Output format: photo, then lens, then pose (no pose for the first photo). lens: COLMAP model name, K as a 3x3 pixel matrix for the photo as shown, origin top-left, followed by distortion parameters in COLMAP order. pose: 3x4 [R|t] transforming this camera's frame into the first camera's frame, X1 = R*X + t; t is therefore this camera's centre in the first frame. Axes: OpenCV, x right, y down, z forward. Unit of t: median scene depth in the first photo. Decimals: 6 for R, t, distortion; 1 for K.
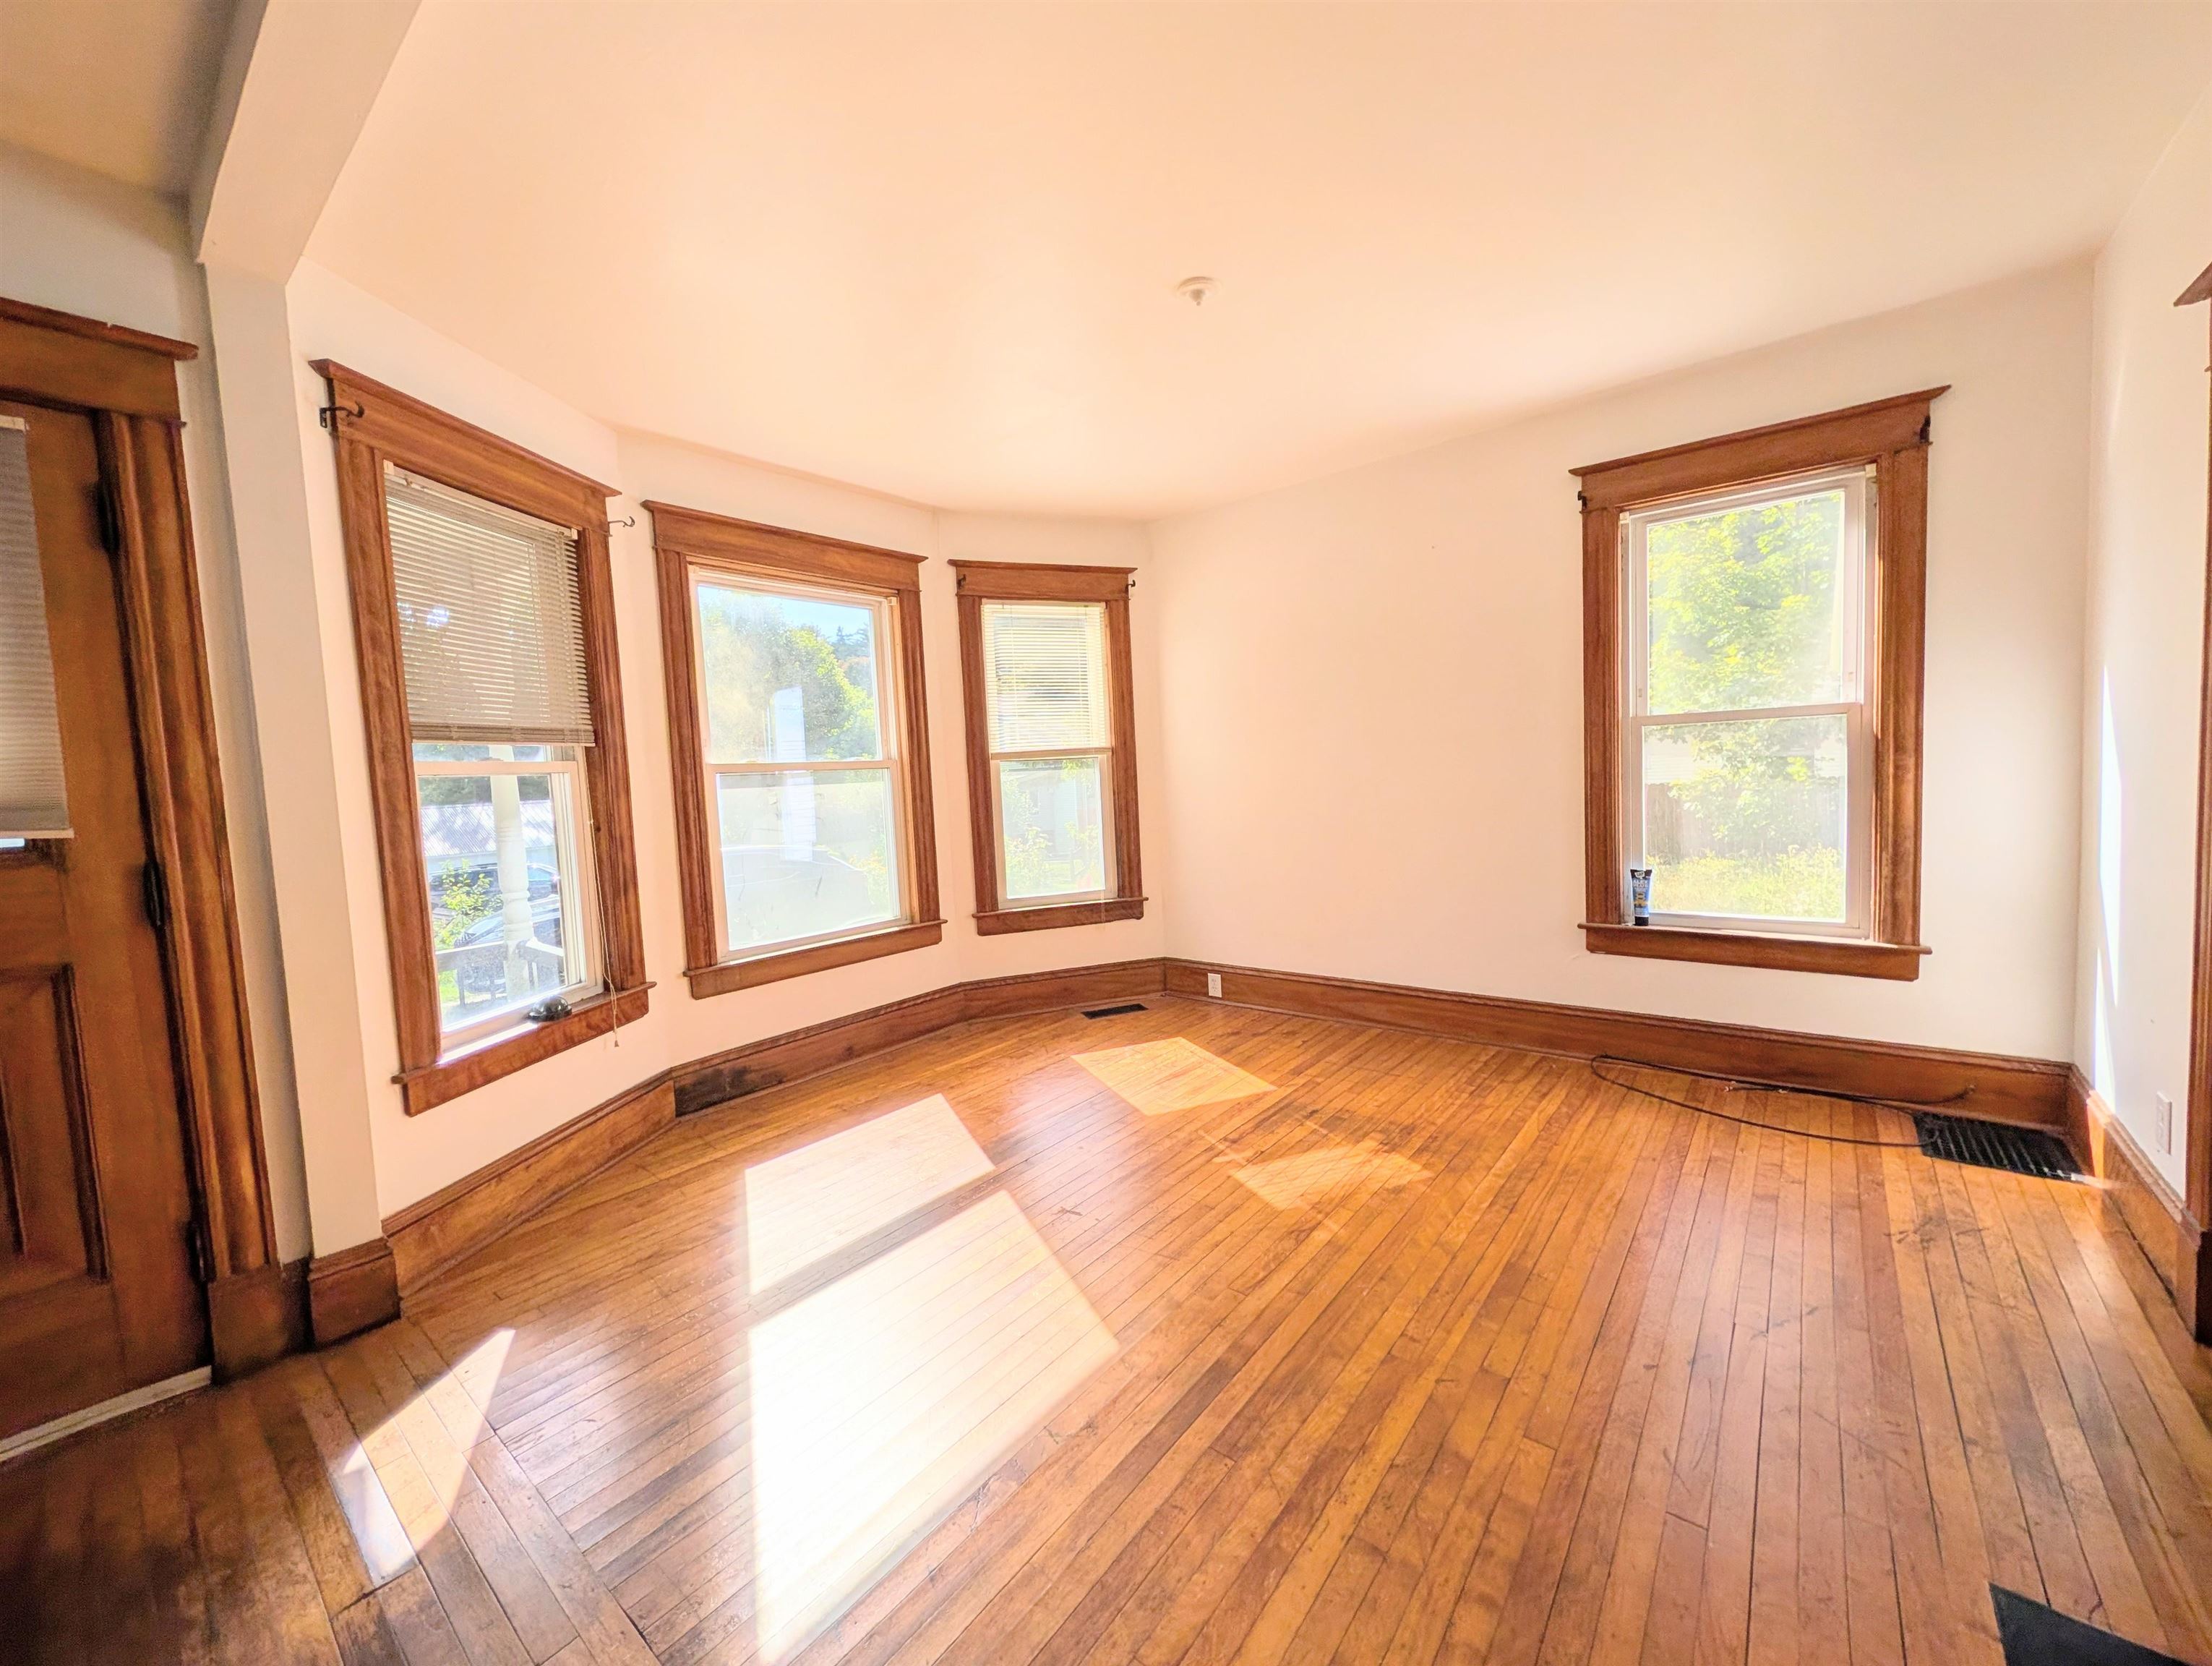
lens RADIAL K [[850.1, 0, 1104.5], [0, 850.1, 827.4], [0, 0, 1]] dist [0.002352, 0.000037]
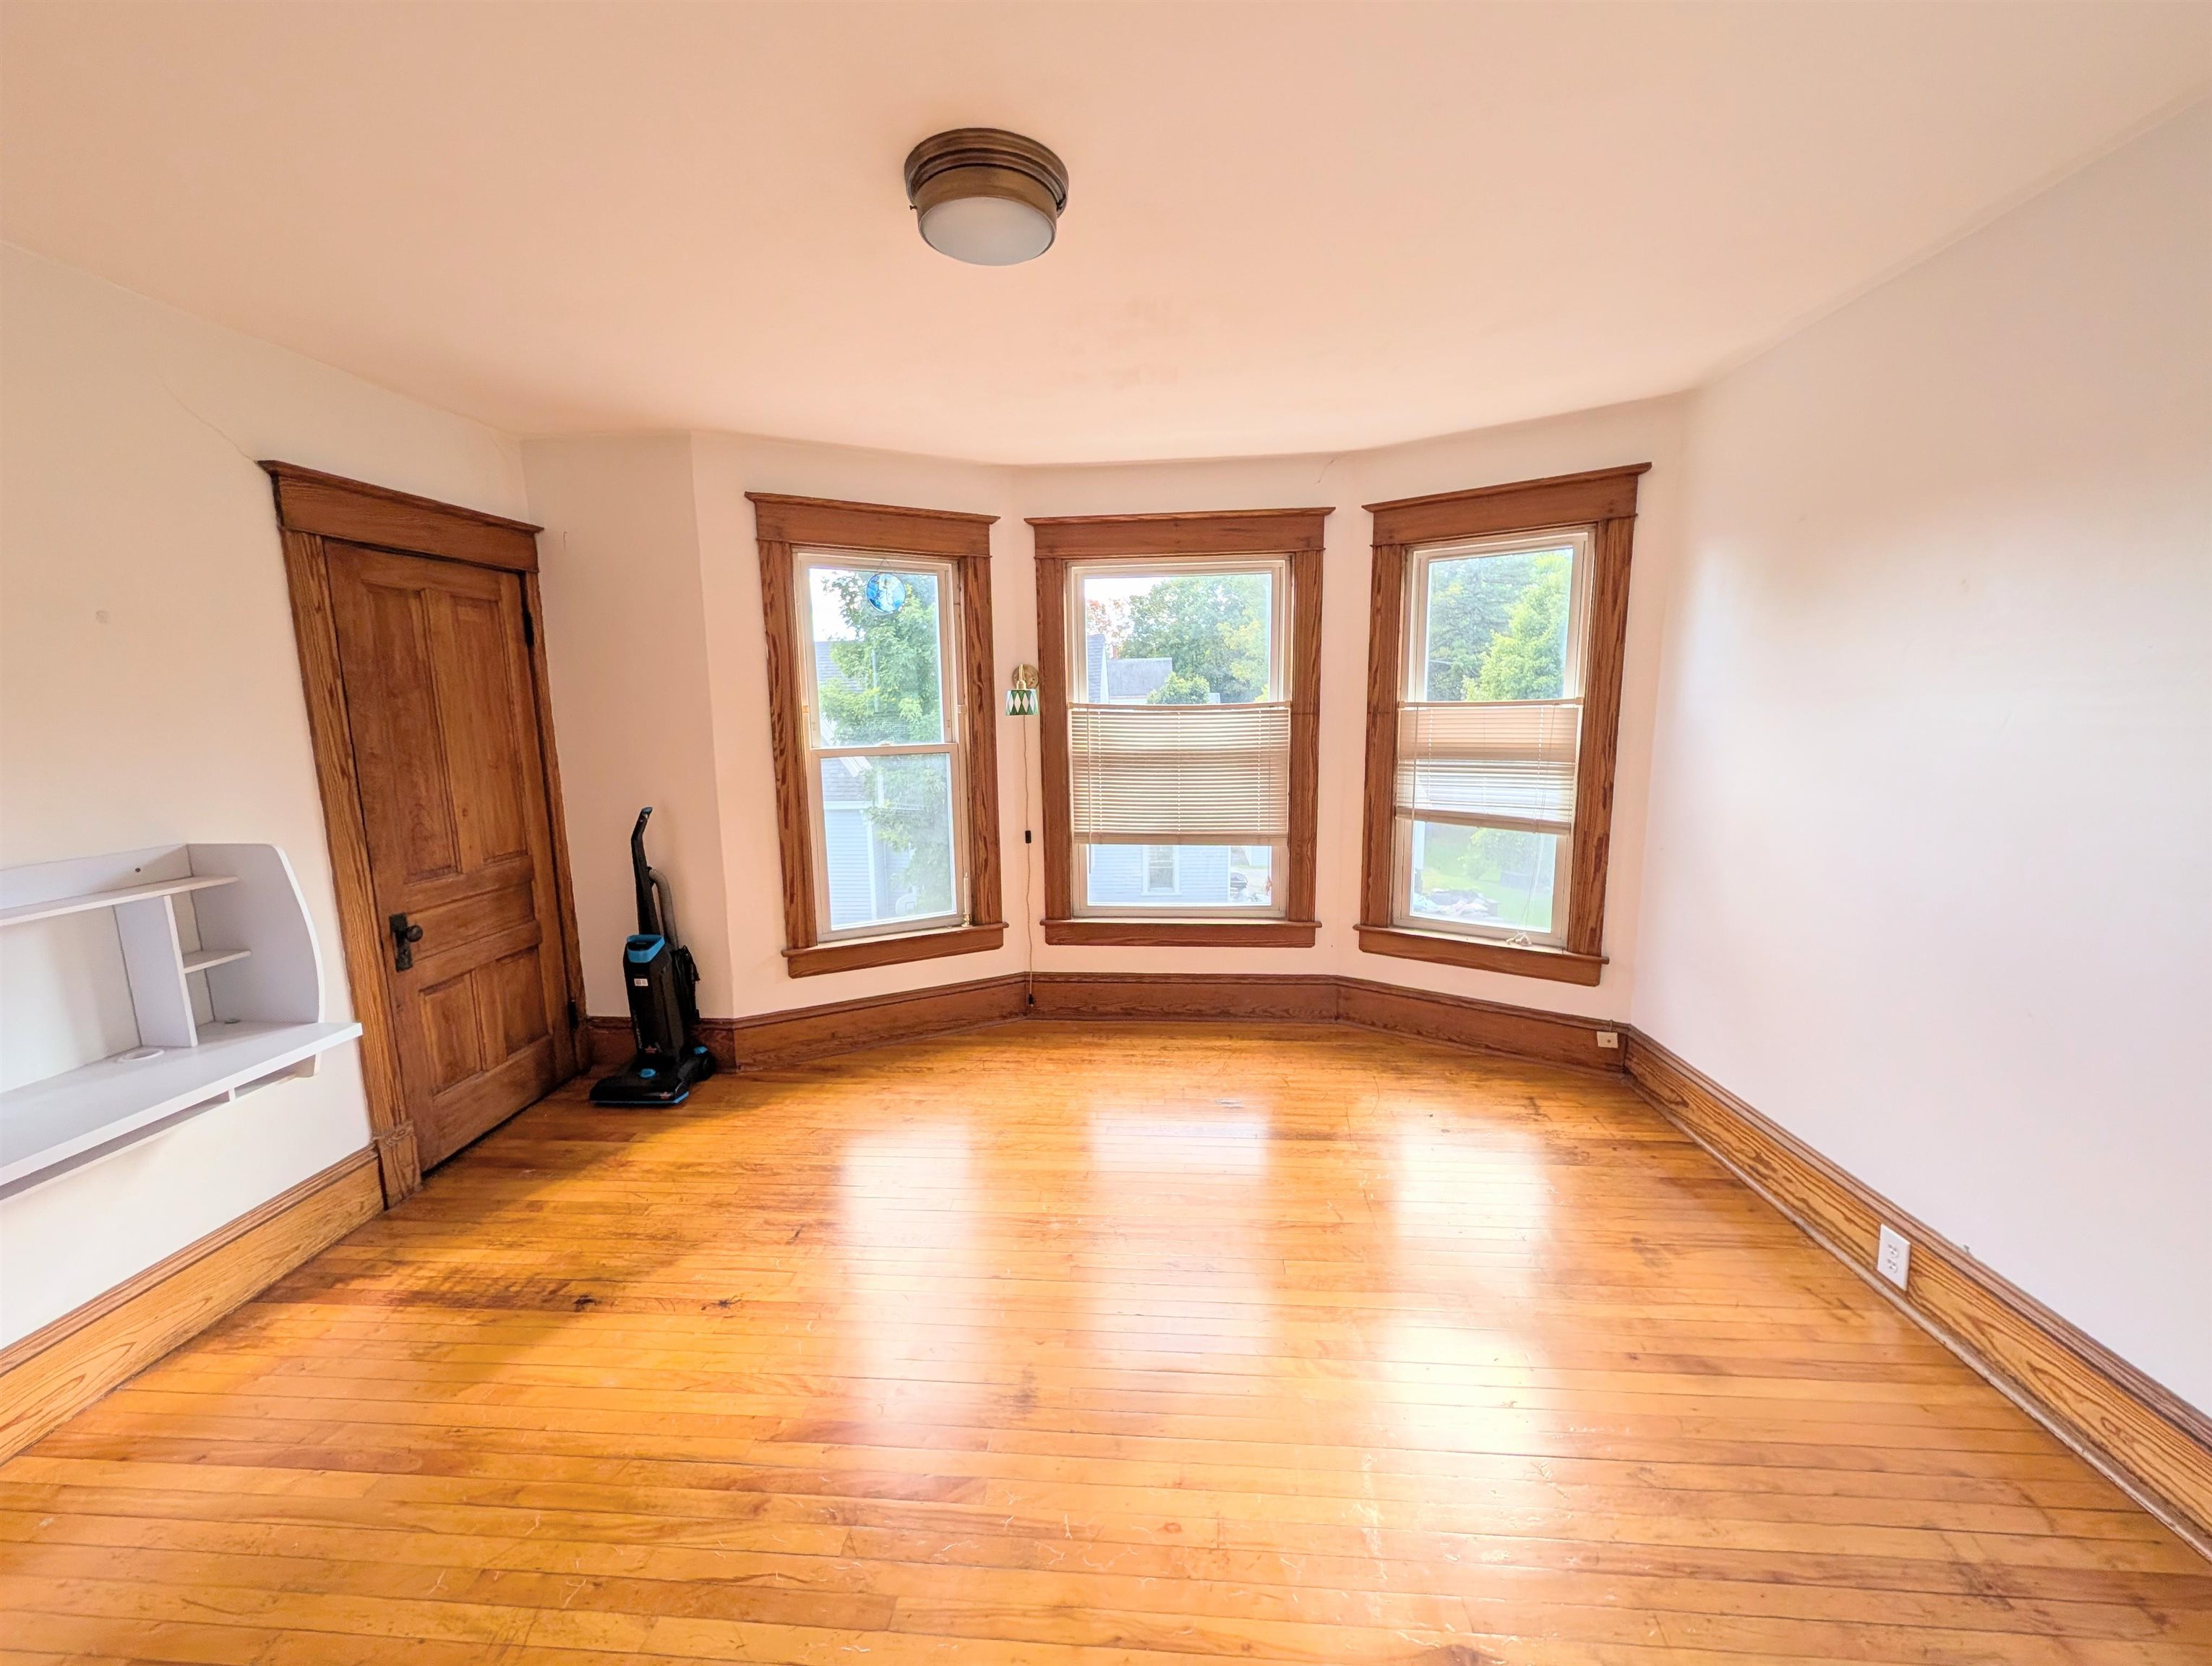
lens RADIAL K [[850.1, 0, 1105.0], [0, 850.1, 838.2], [0, 0, 1]] dist [0.002352, 0.000037]
pose [[0.578521, 0.166367, -0.798521, 0.494094], [-0.067175, 0.985371, 0.156628, -0.137106], [0.812897, -0.036972, 0.581233, 0.381710]]
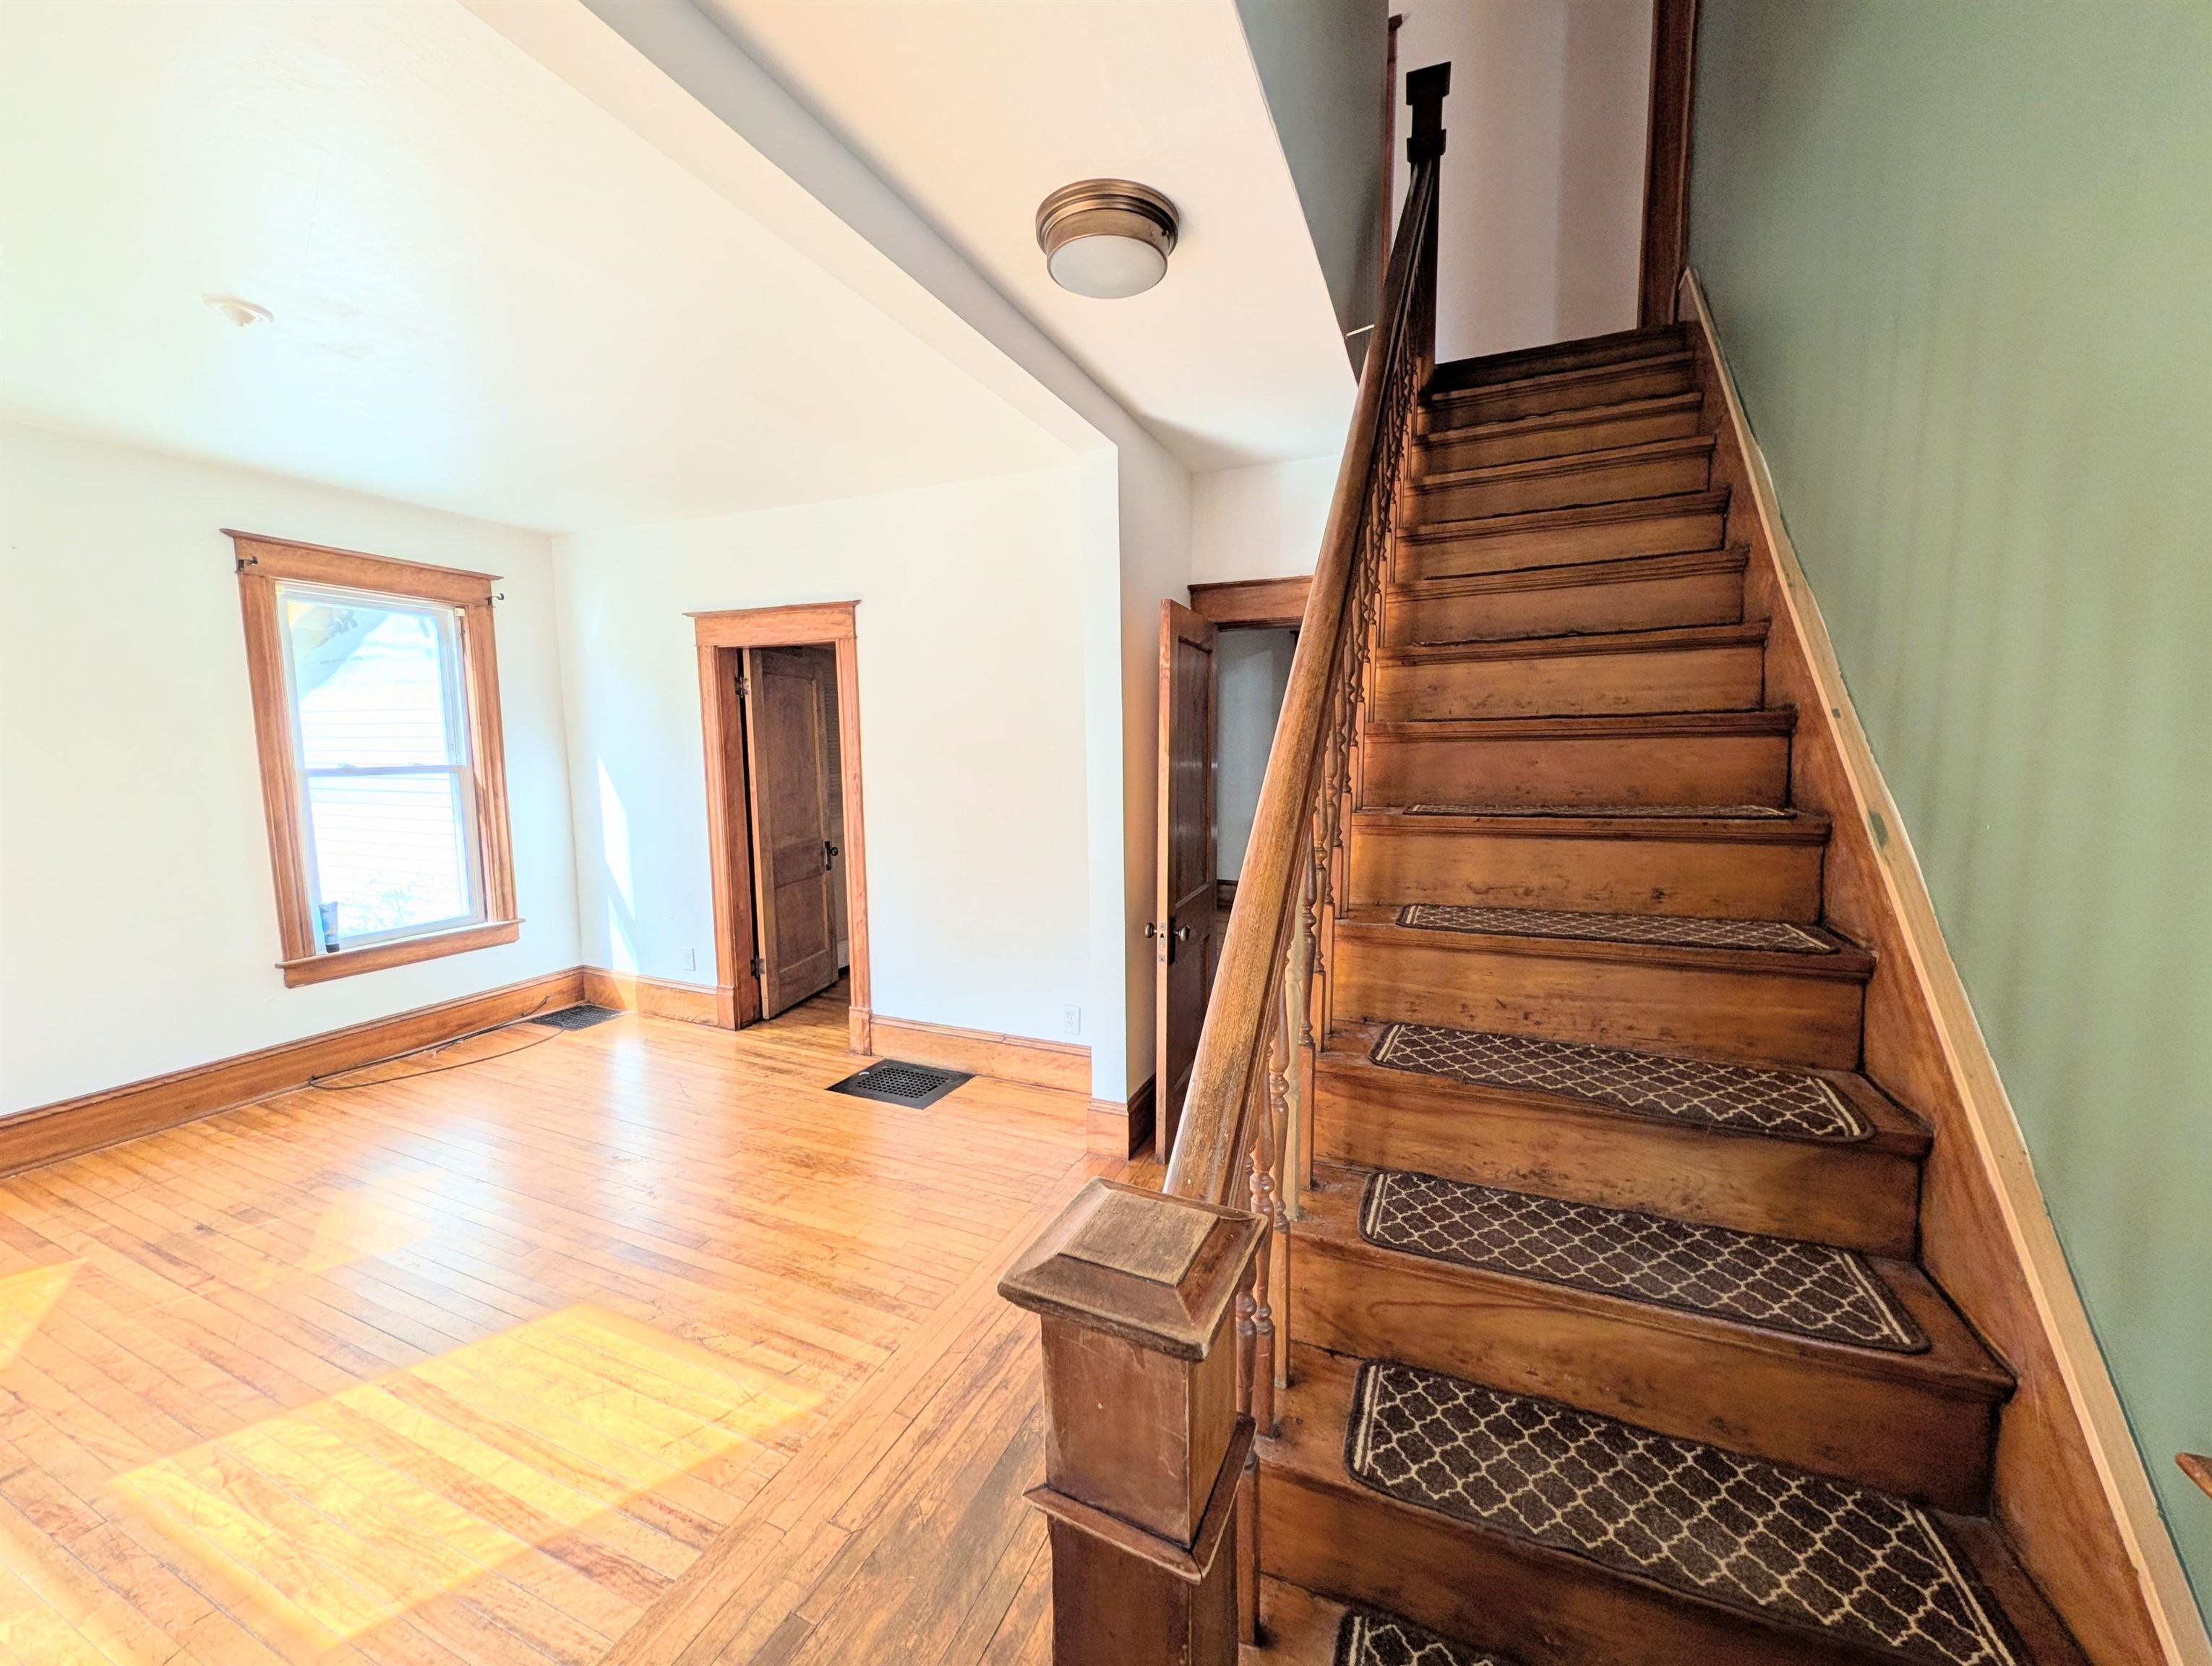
lens RADIAL K [[850.1, 0, 1107.0], [0, 850.1, 838.9], [0, 0, 1]] dist [0.002352, 0.000037]
pose [[-0.273055, -0.060289, 0.960108, -0.742028], [0.080838, 0.993066, 0.085349, -0.048903], [-0.958596, 0.100918, -0.266288, 0.291968]]
